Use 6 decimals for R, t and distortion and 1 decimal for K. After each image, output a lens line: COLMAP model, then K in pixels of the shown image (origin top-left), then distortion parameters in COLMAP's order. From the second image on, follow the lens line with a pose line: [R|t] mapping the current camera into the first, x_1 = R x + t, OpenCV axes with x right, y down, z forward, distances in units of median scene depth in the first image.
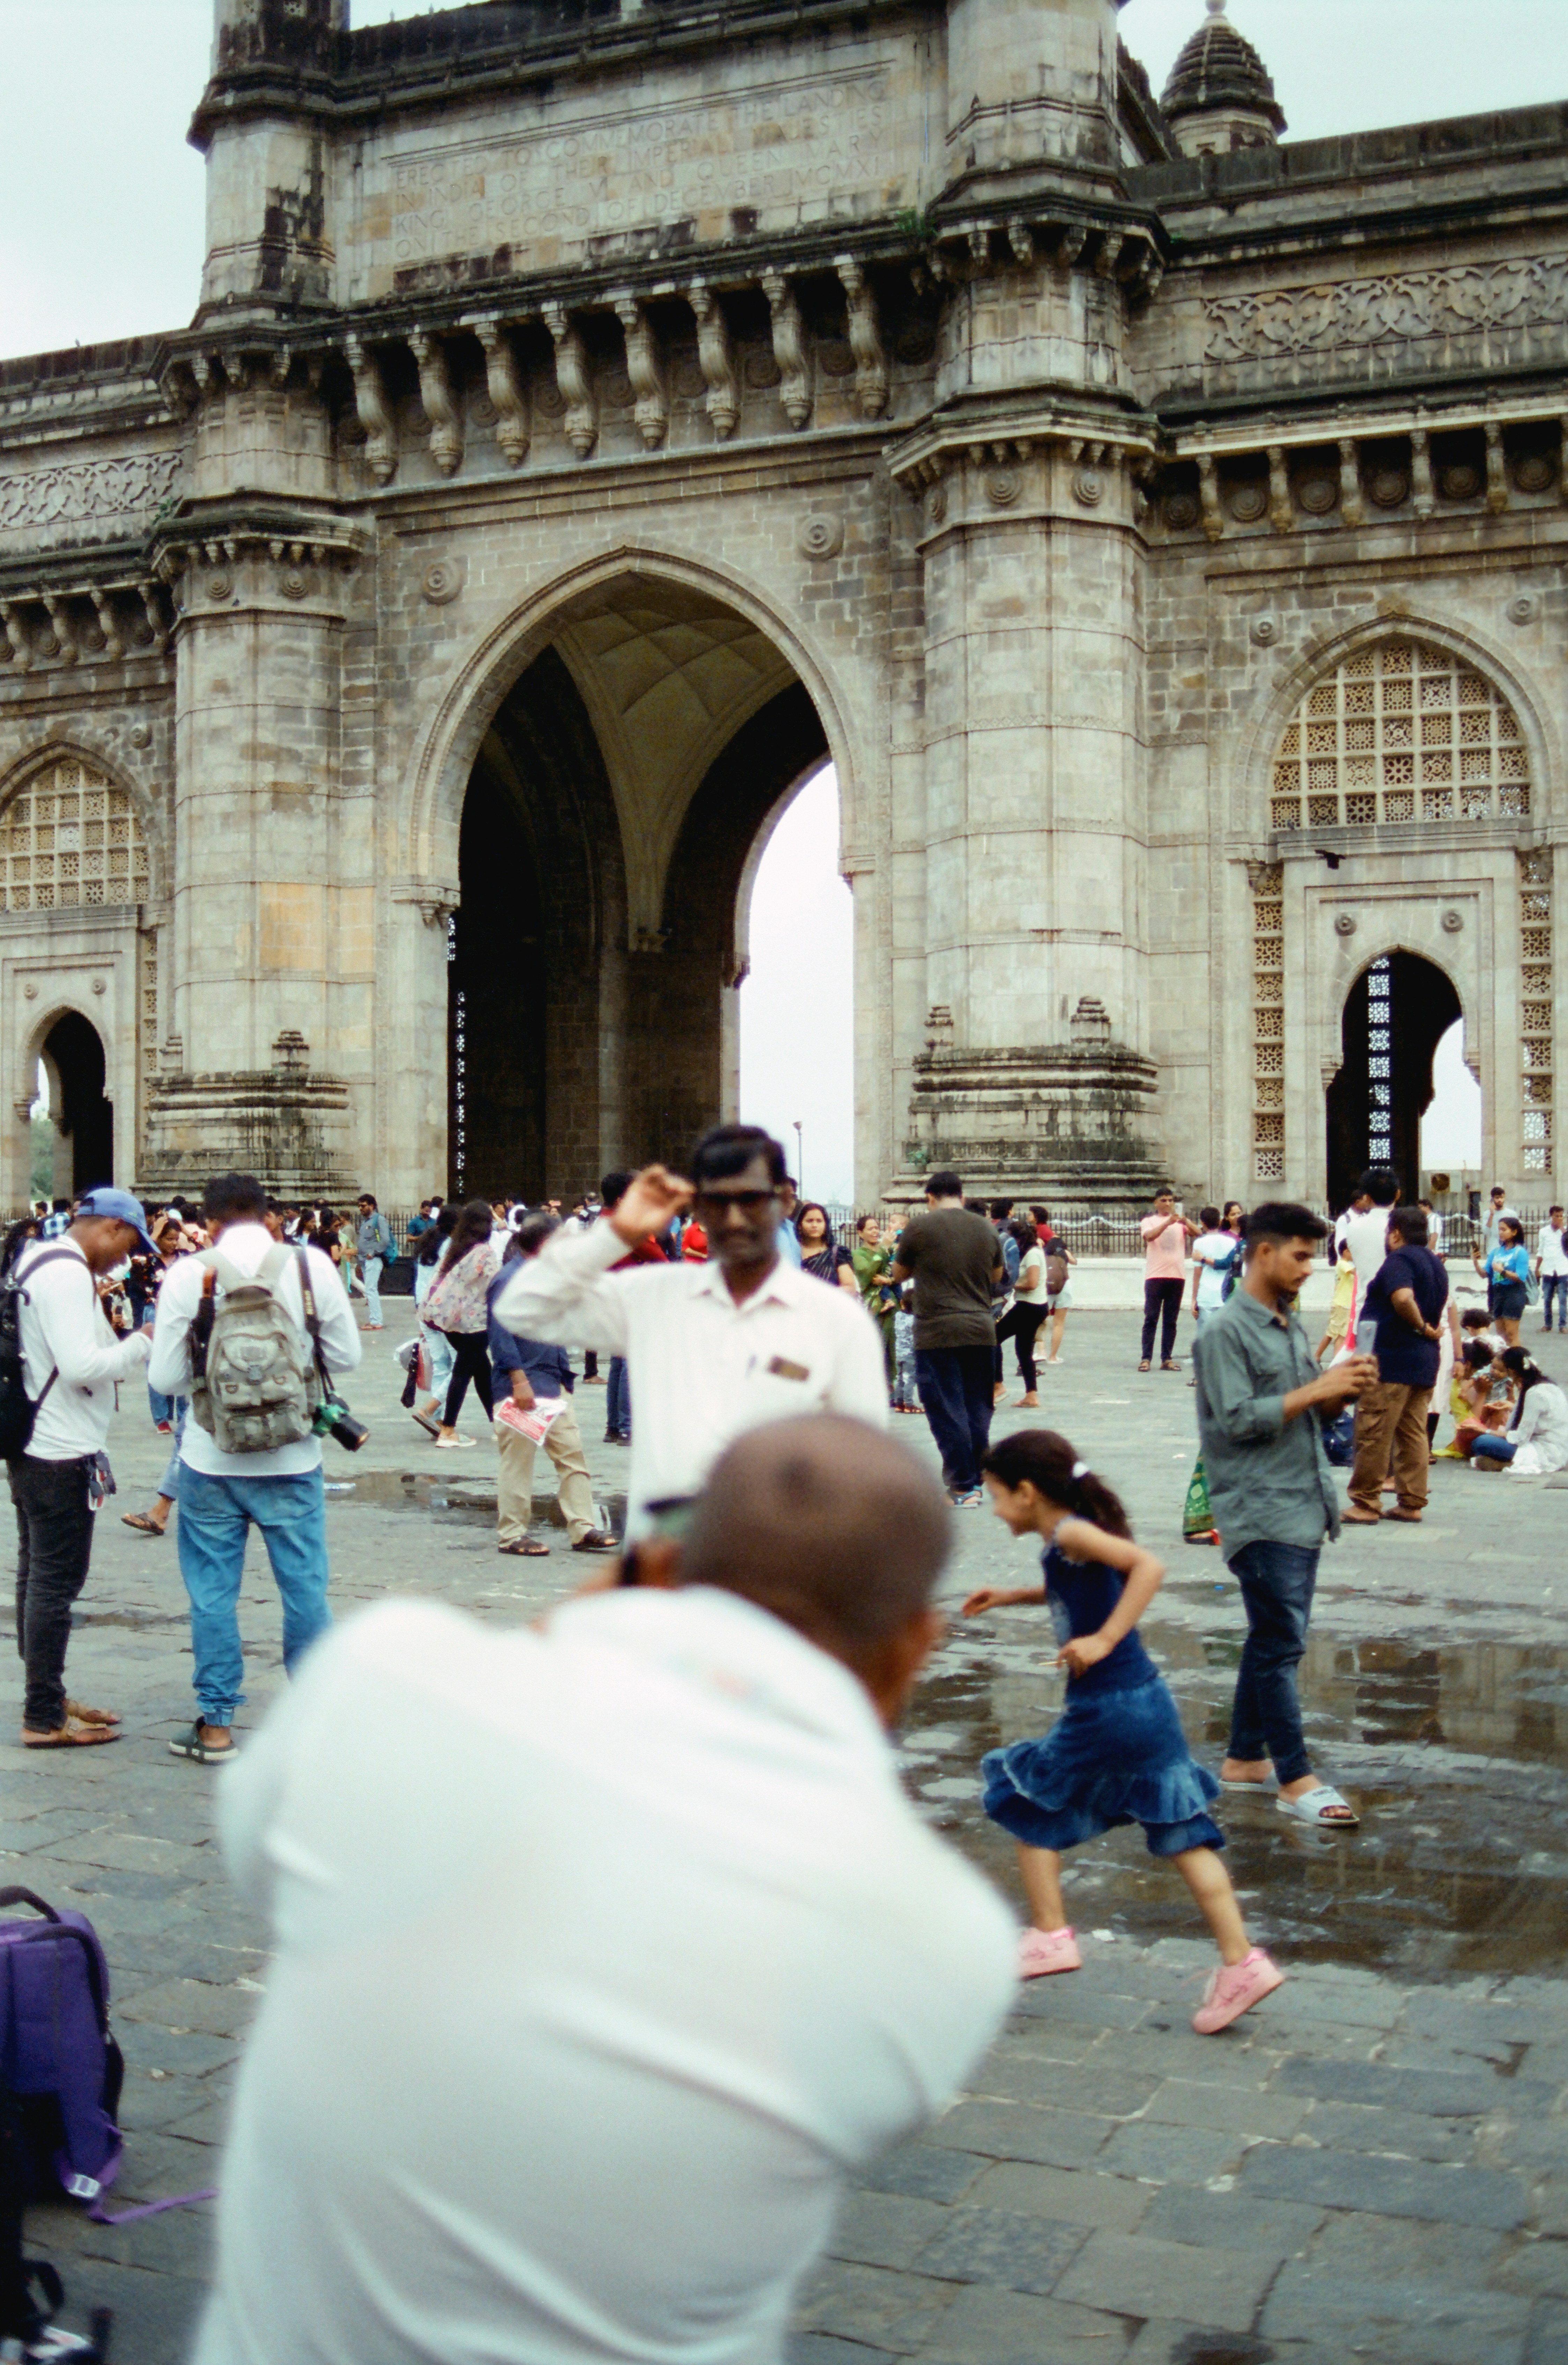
lens RADIAL K [[2530.4, 0, 779.5], [0, 2530.4, 1138.2], [0, 0, 1]] dist [-0.108267, 0.204403]
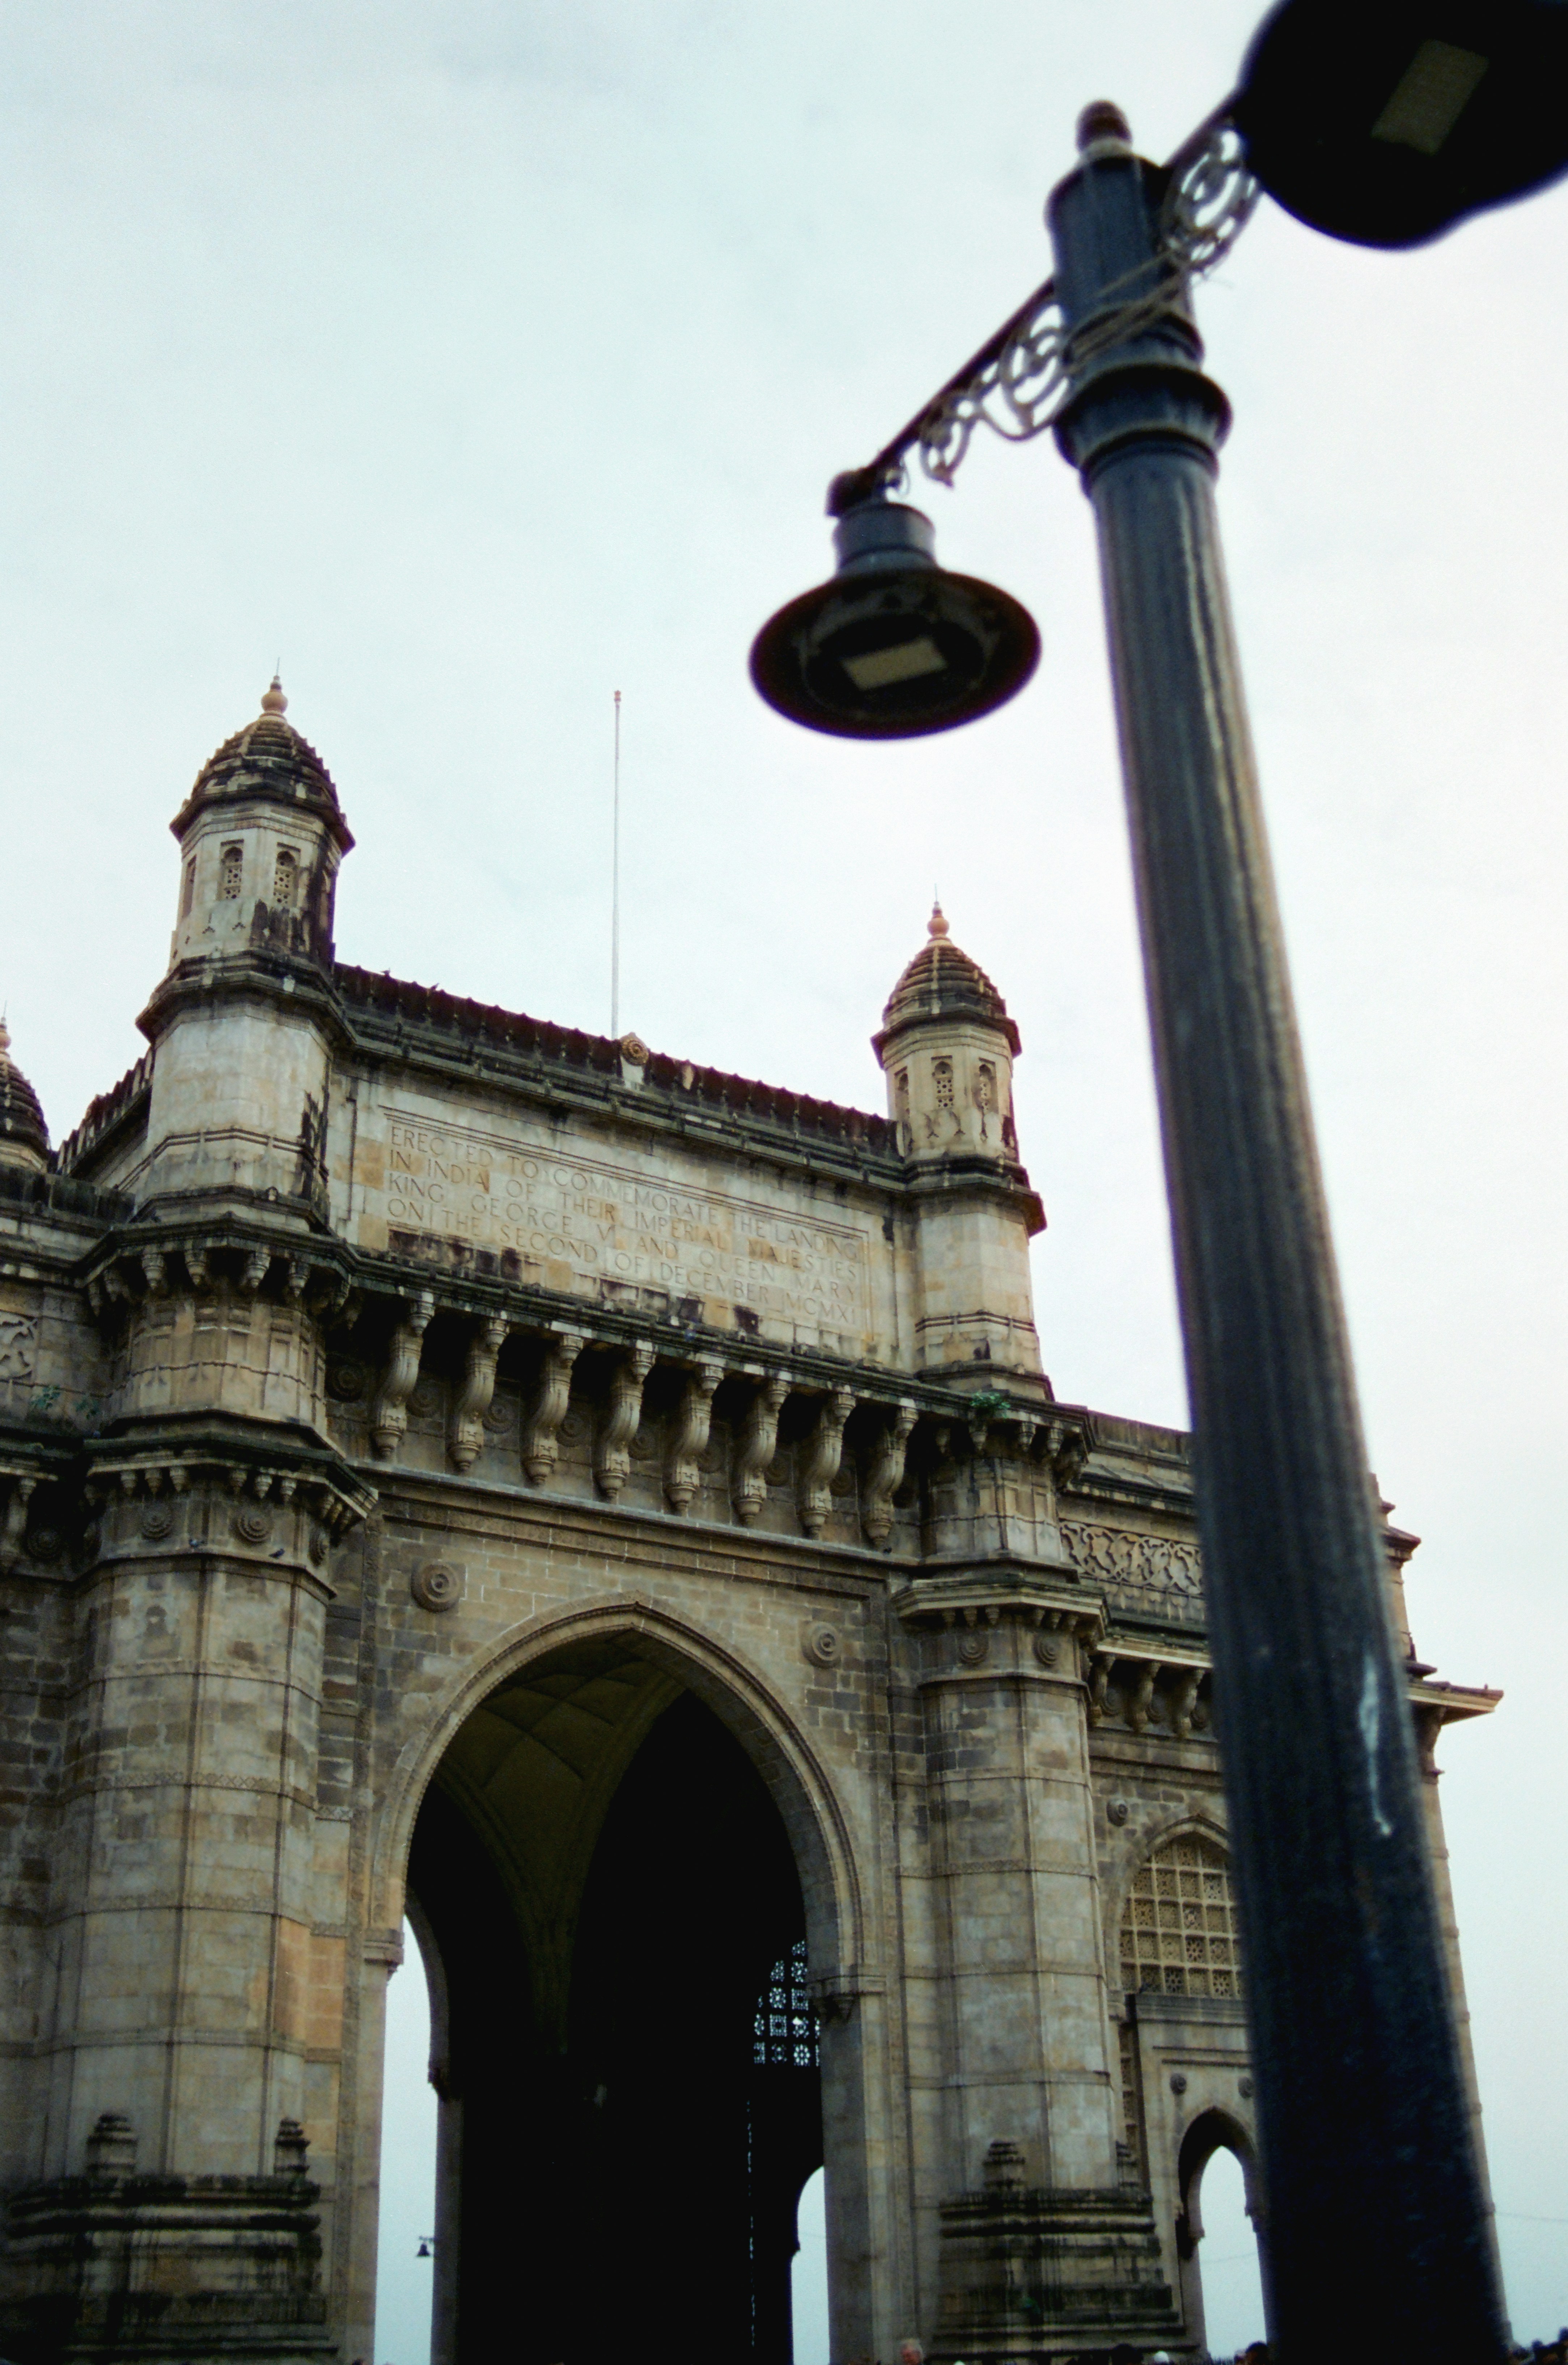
lens RADIAL K [[2530.3, 0, 779.5], [0, 2530.3, 1138.2], [0, 0, 1]] dist [-0.108267, 0.204403]
pose [[0.547387, 0.357583, 0.756639, -0.839168], [-0.003539, 0.905100, -0.425185, 0.009092], [-0.836872, 0.230063, 0.496705, 0.462606]]
